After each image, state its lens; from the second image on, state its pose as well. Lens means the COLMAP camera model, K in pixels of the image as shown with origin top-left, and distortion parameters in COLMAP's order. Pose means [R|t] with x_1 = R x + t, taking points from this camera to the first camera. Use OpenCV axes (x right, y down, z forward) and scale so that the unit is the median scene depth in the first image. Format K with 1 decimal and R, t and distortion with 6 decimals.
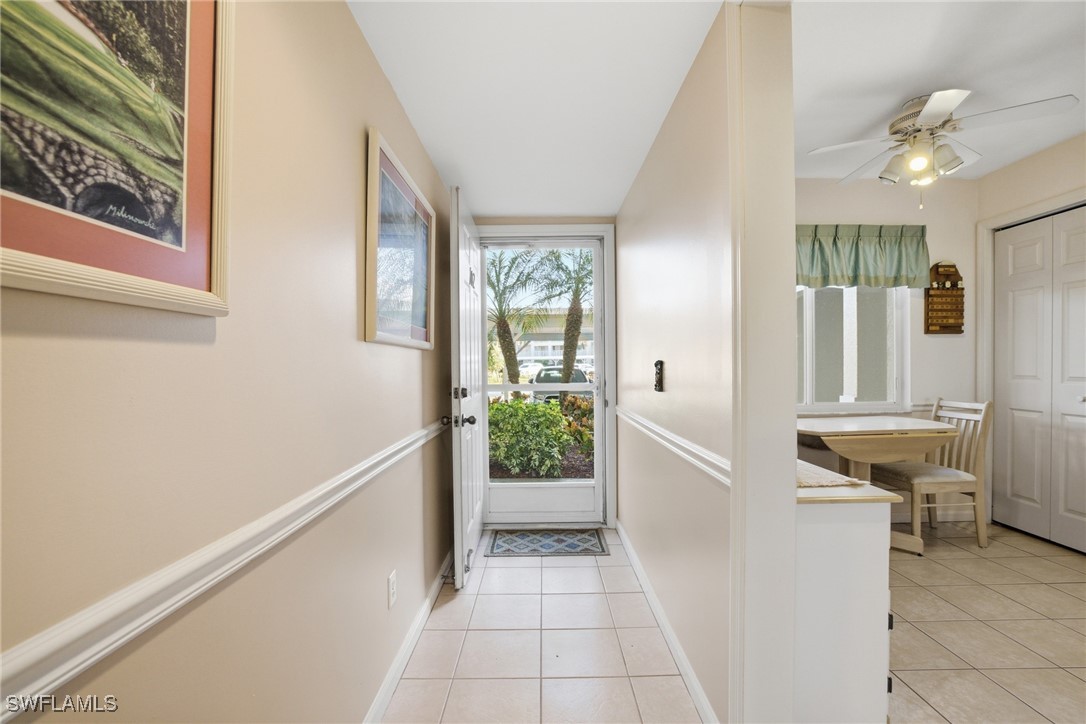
lens RADIAL K [[472.7, 0, 543.0], [0, 472.7, 362.0], [0, 0, 1]] dist [-0.001567, -0.000036]
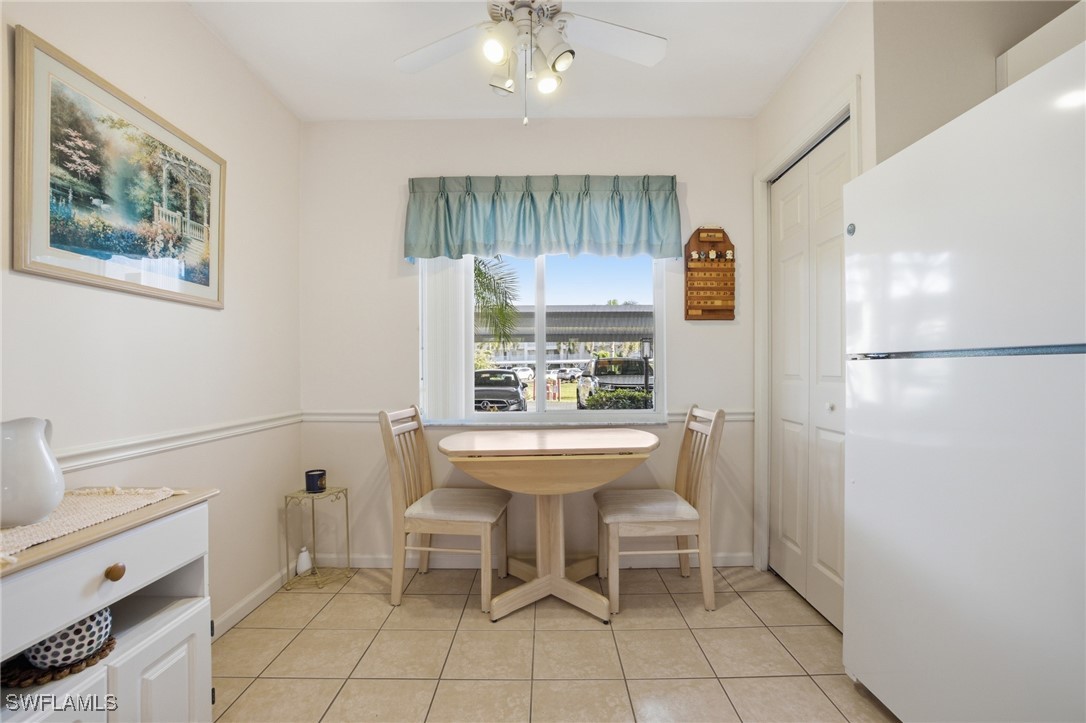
lens RADIAL K [[483.0, 0, 541.2], [0, 483.0, 367.0], [0, 0, 1]] dist [-0.013832, -0.000060]
pose [[0.999893, 0.002387, -0.014409, 0.593783], [-0.002379, 0.999997, 0.000602, 0.016264], [0.014410, -0.000568, 0.999896, 0.222964]]
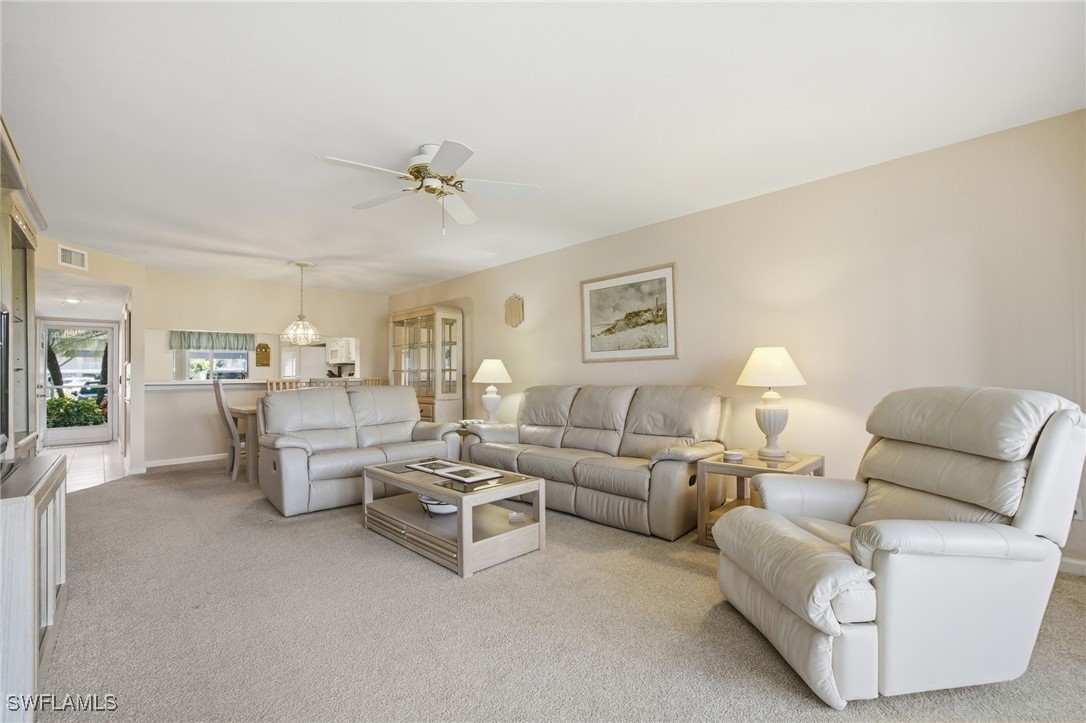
lens RADIAL K [[472.7, 0, 543.0], [0, 472.7, 361.5], [0, 0, 1]] dist [-0.001567, -0.000036]
pose [[0.729194, 0.015860, 0.684124, 0.077437], [0.003833, 0.999621, -0.027259, -0.000686], [-0.684297, 0.022499, 0.728856, -2.495410]]
